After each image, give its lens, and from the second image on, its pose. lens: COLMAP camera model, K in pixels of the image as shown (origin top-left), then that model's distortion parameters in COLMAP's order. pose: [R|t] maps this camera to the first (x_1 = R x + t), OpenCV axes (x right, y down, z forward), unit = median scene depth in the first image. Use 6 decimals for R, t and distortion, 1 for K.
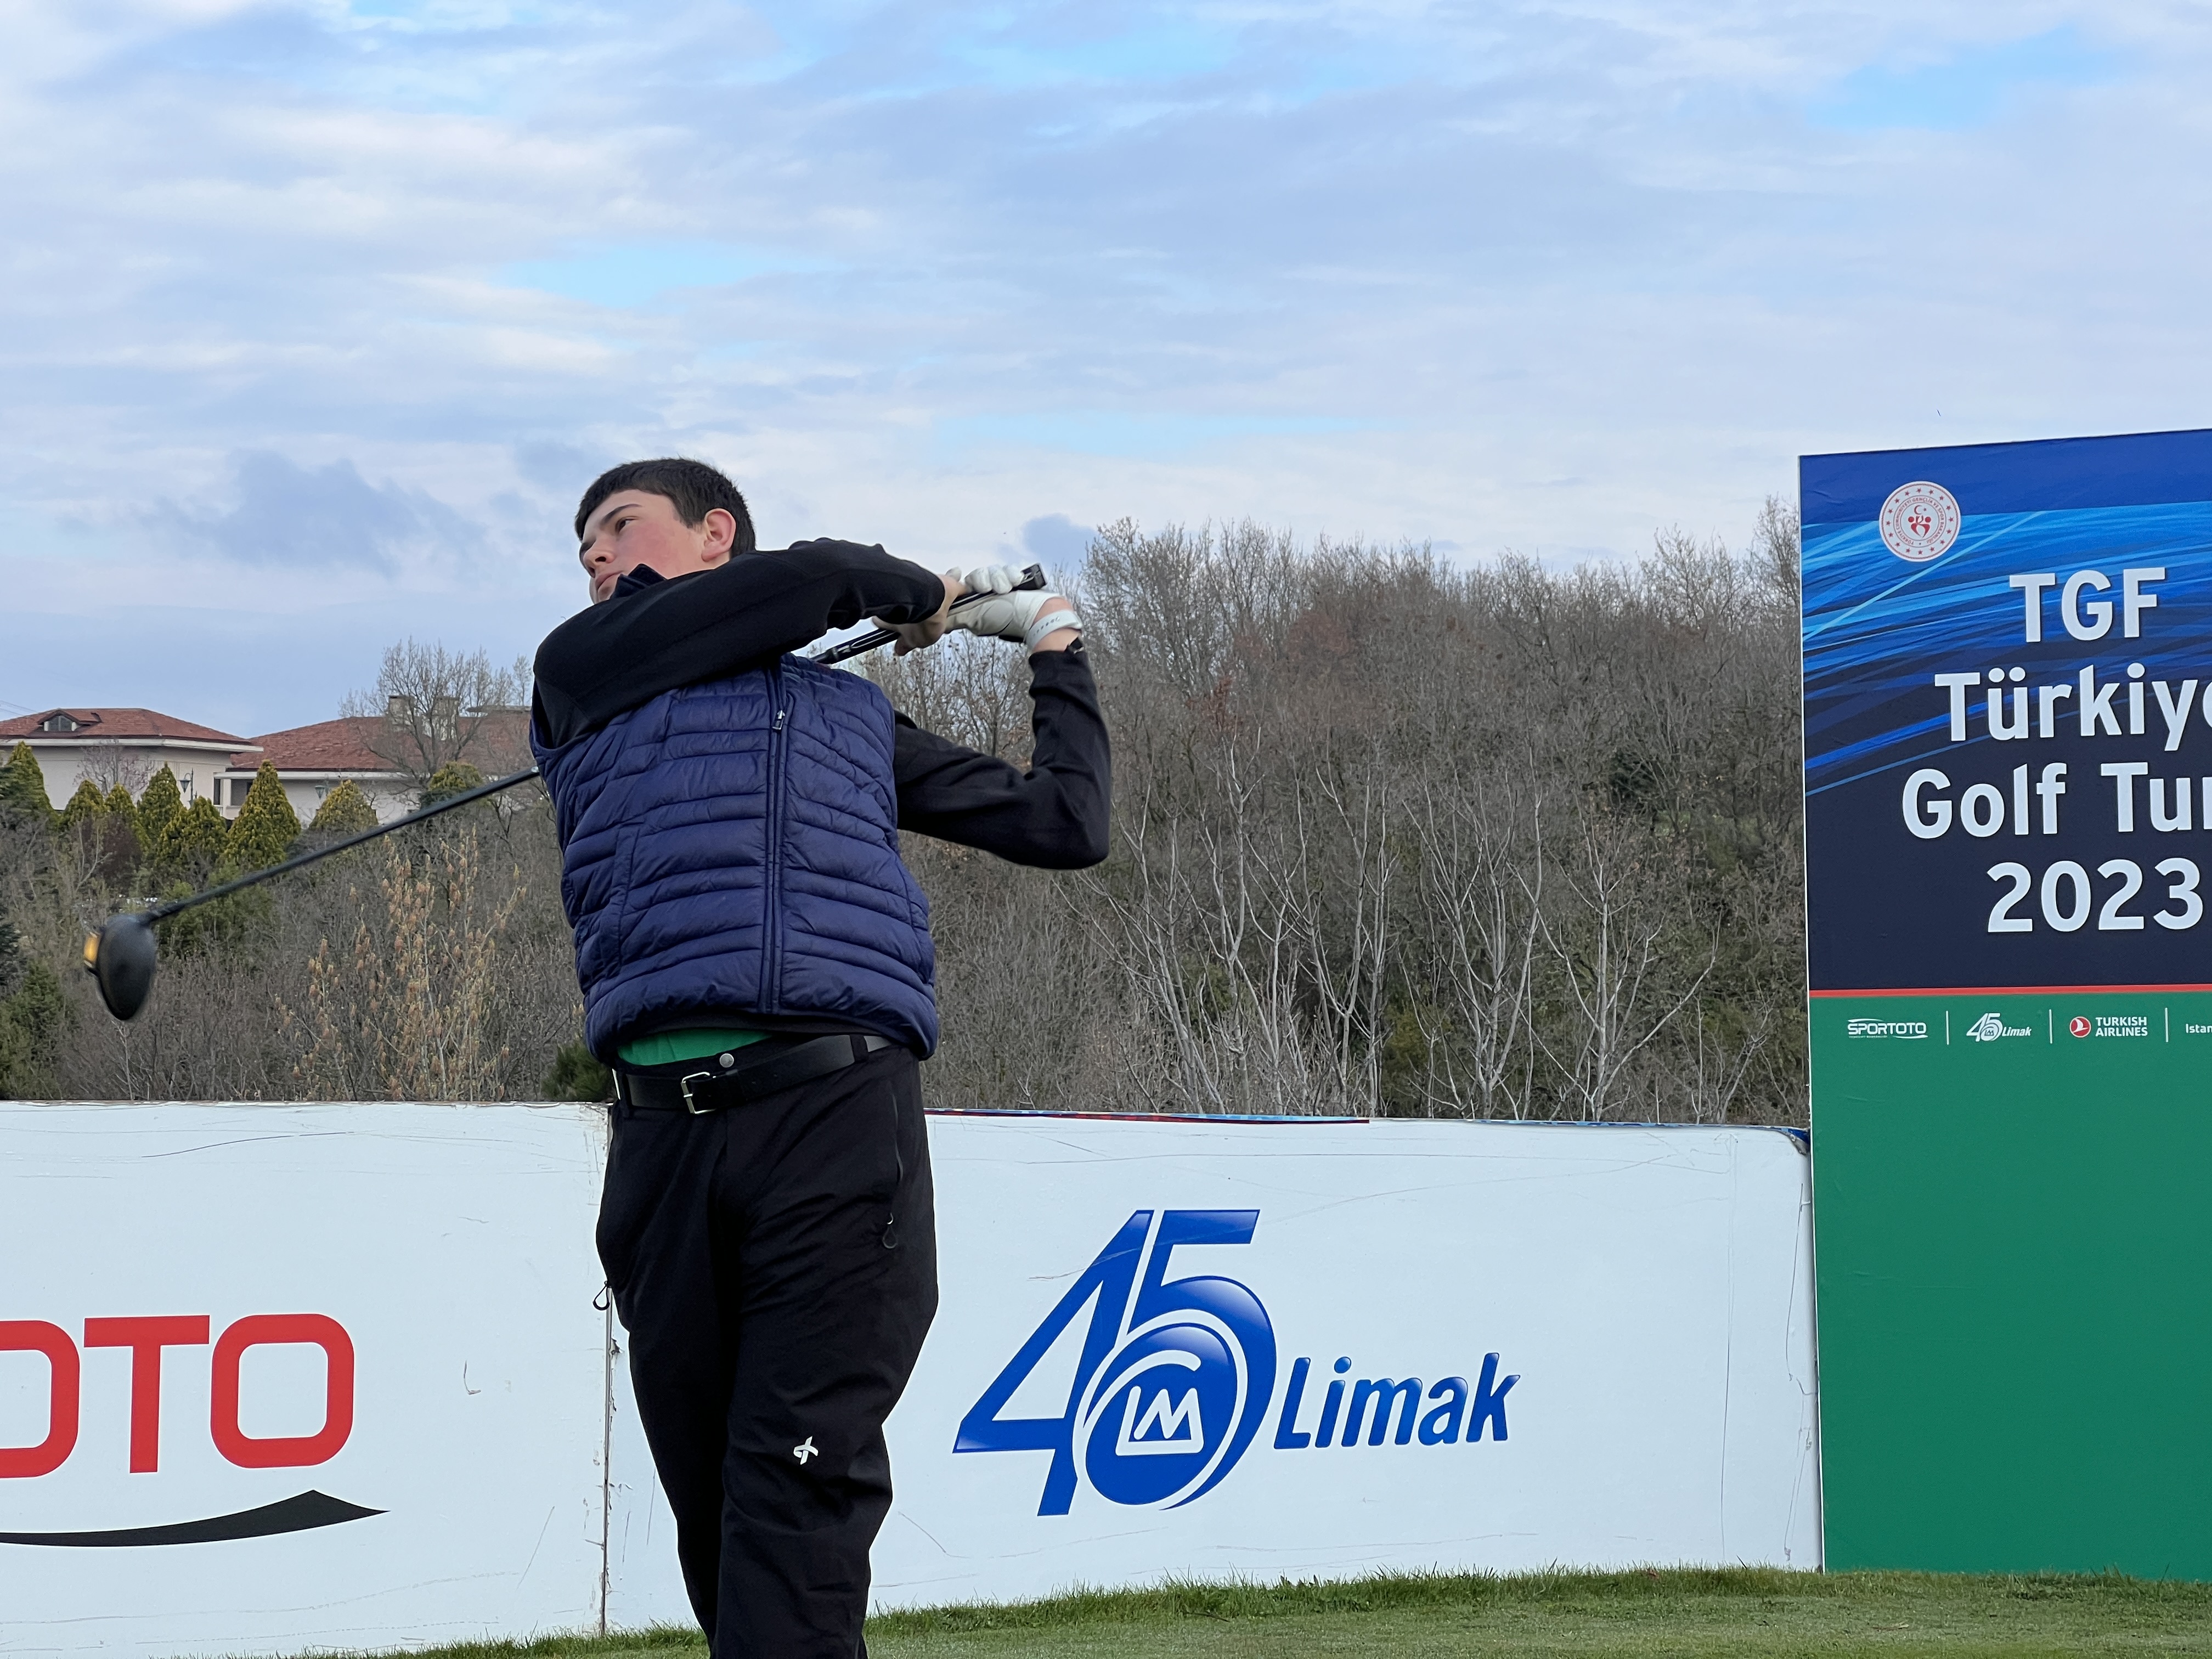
lens RADIAL K [[4961.6, 0, 1105.5], [0, 4961.6, 812.2], [0, 0, 1]] dist [0.294179, 0.000000]
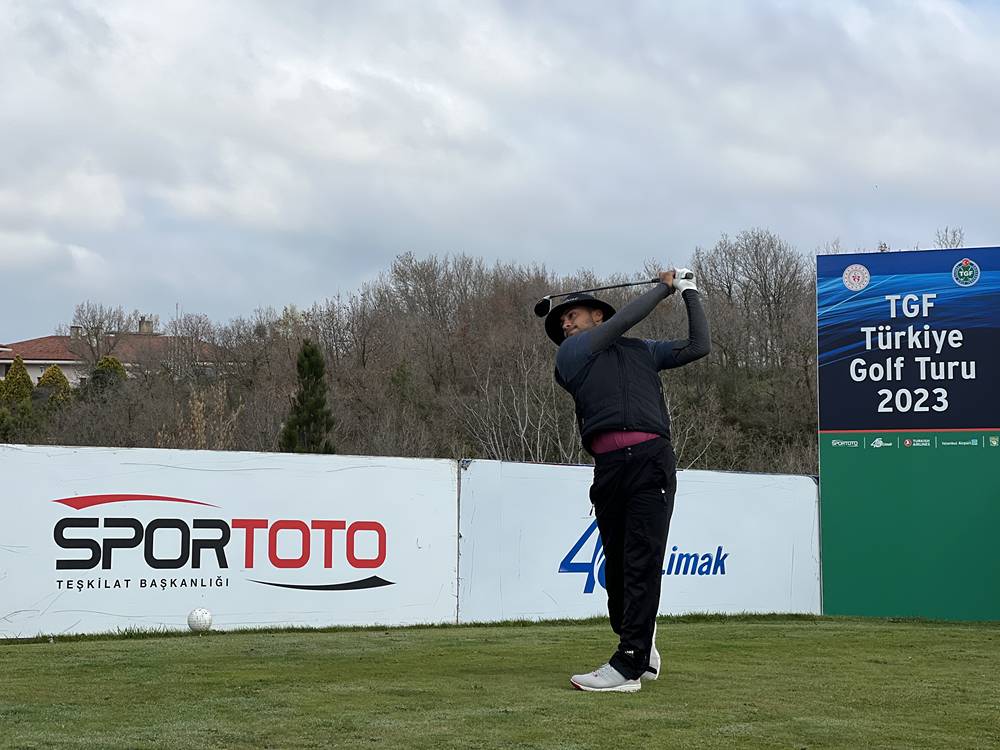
lens RADIAL K [[2243.0, 0, 528.3], [0, 2243.0, 372.9], [0, 0, 1]] dist [0.294179, 0.000000]
pose [[0.997896, 0.010493, 0.063973, -0.127425], [-0.010185, 0.999935, -0.005150, 0.009492], [-0.064022, 0.004488, 0.997938, -0.370556]]
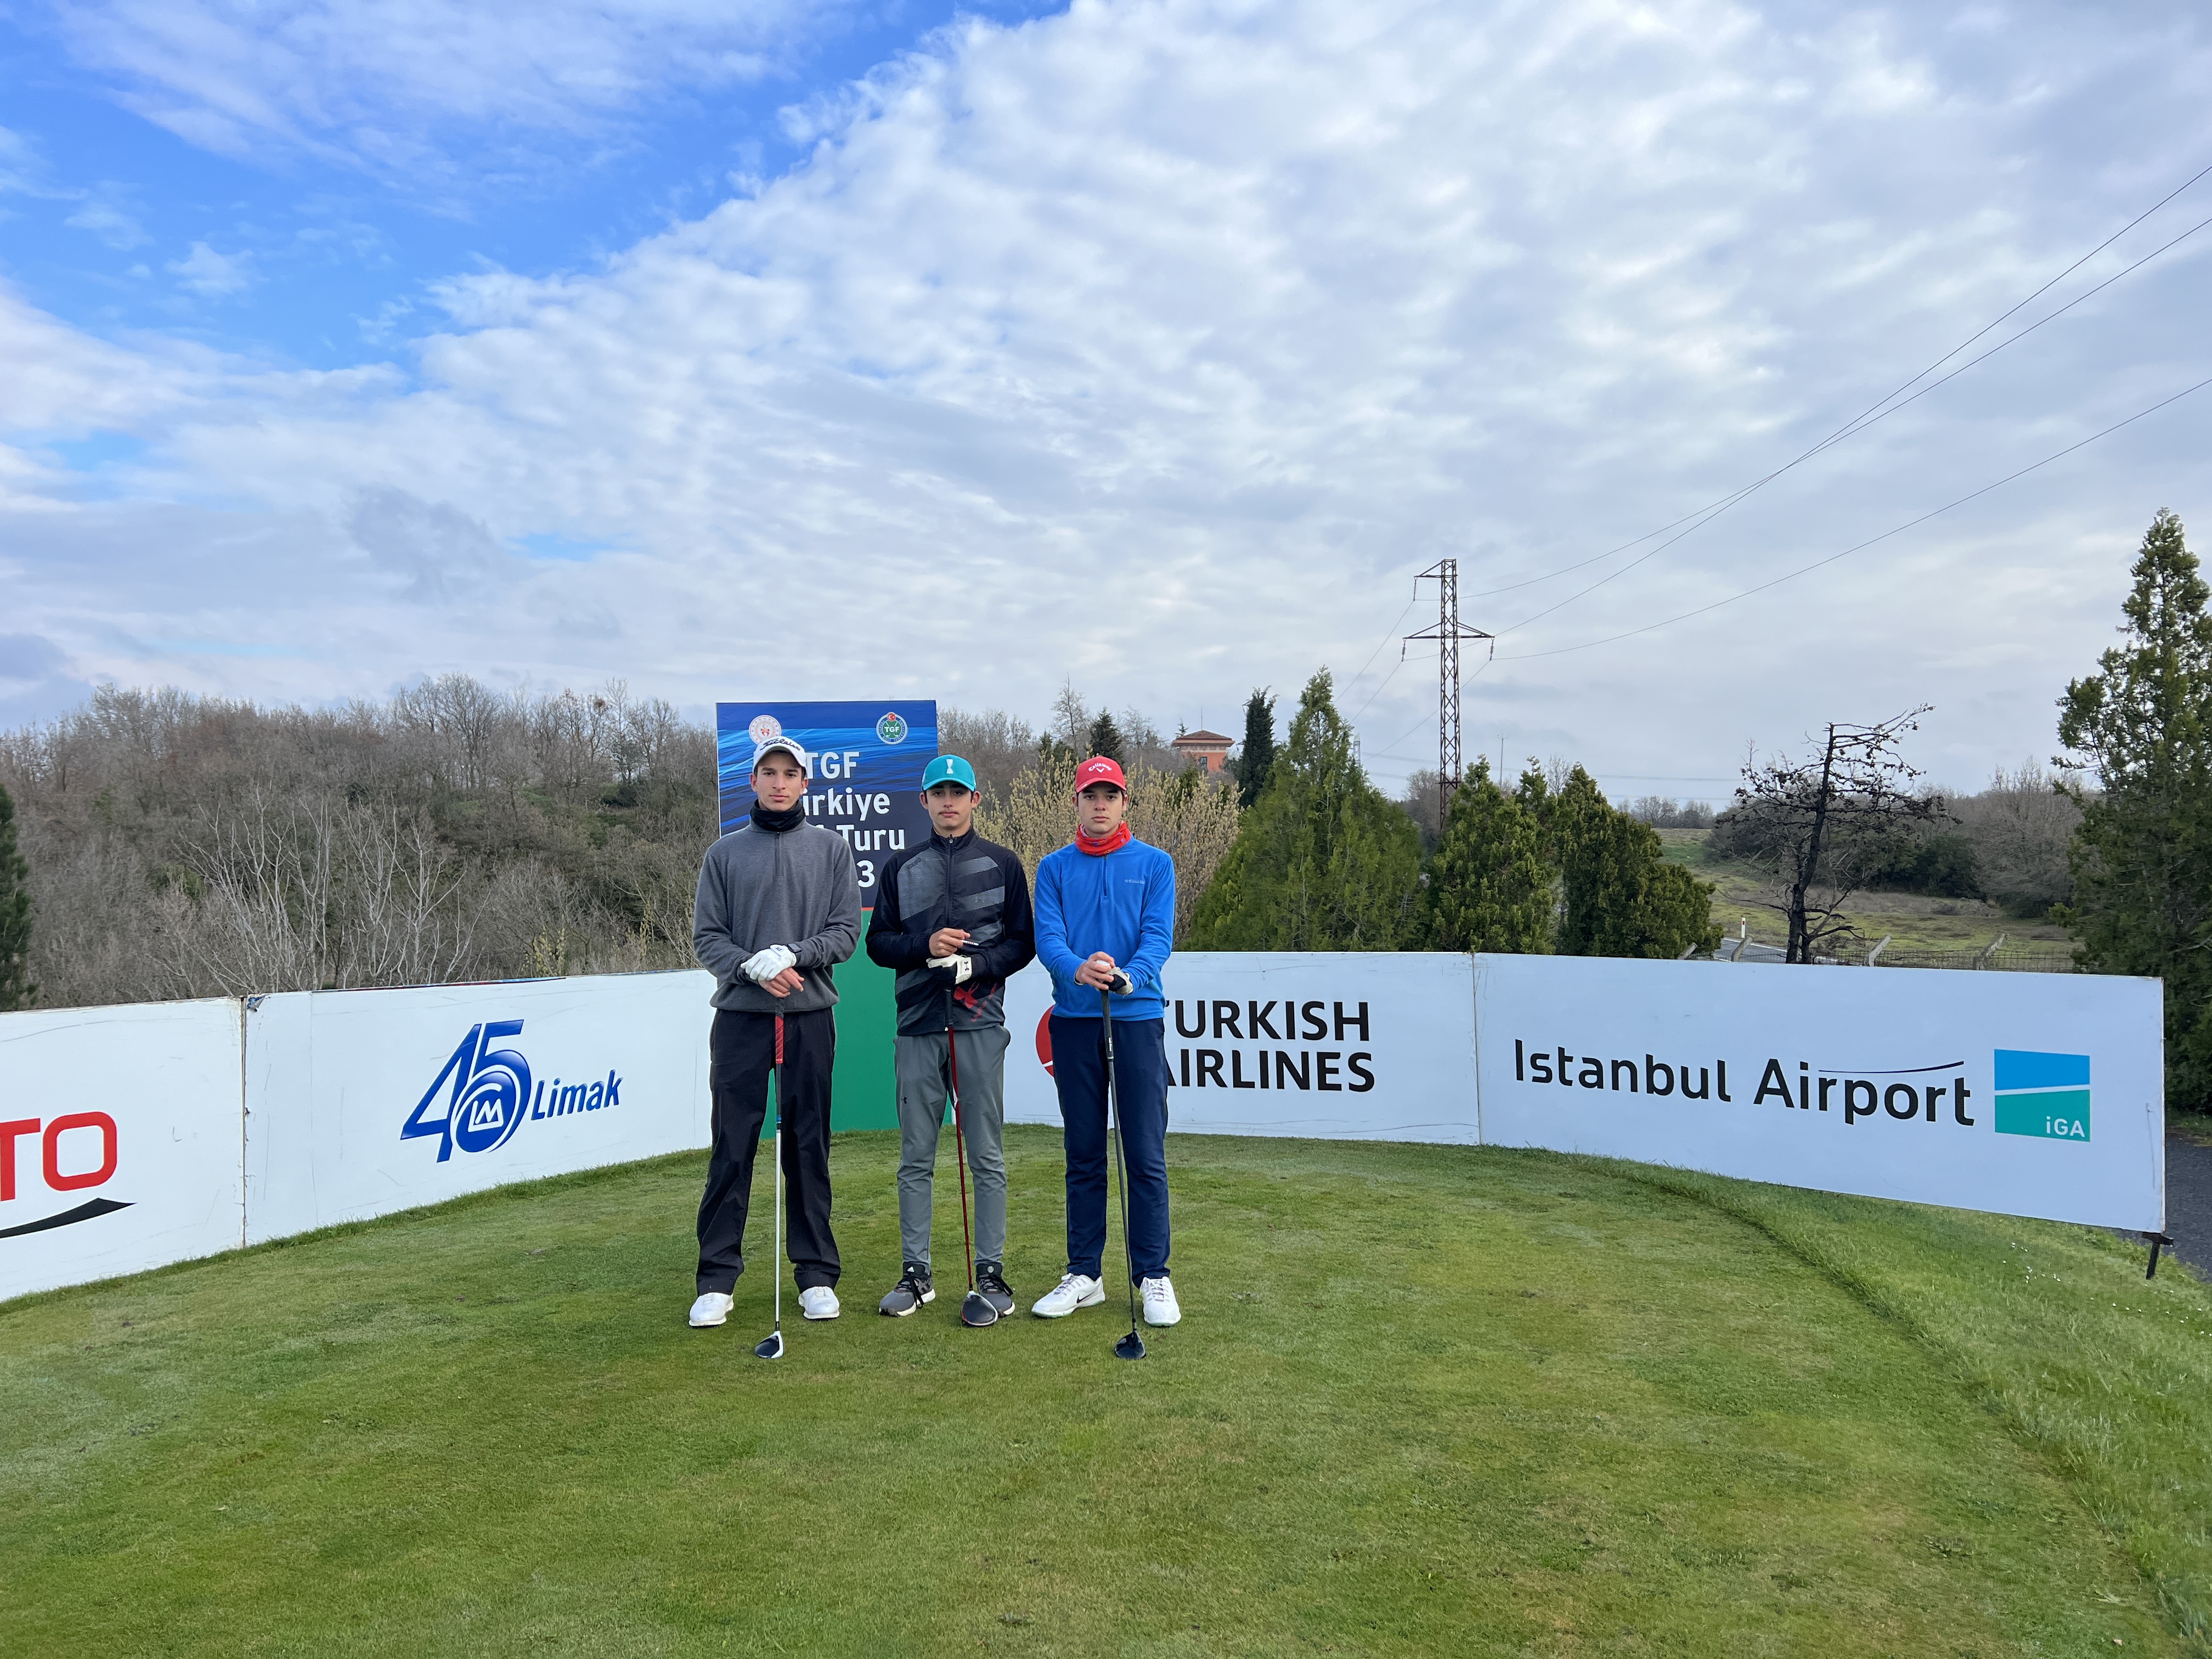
lens RADIAL K [[1677.0, 0, 1127.8], [0, 1677.0, 816.6], [0, 0, 1]] dist [0.033569, -0.014750]
pose [[0.851699, -0.000098, 0.524032, -0.134986], [-0.004566, 0.999961, 0.007608, -0.021778], [-0.524012, -0.008873, 0.851665, 0.165958]]
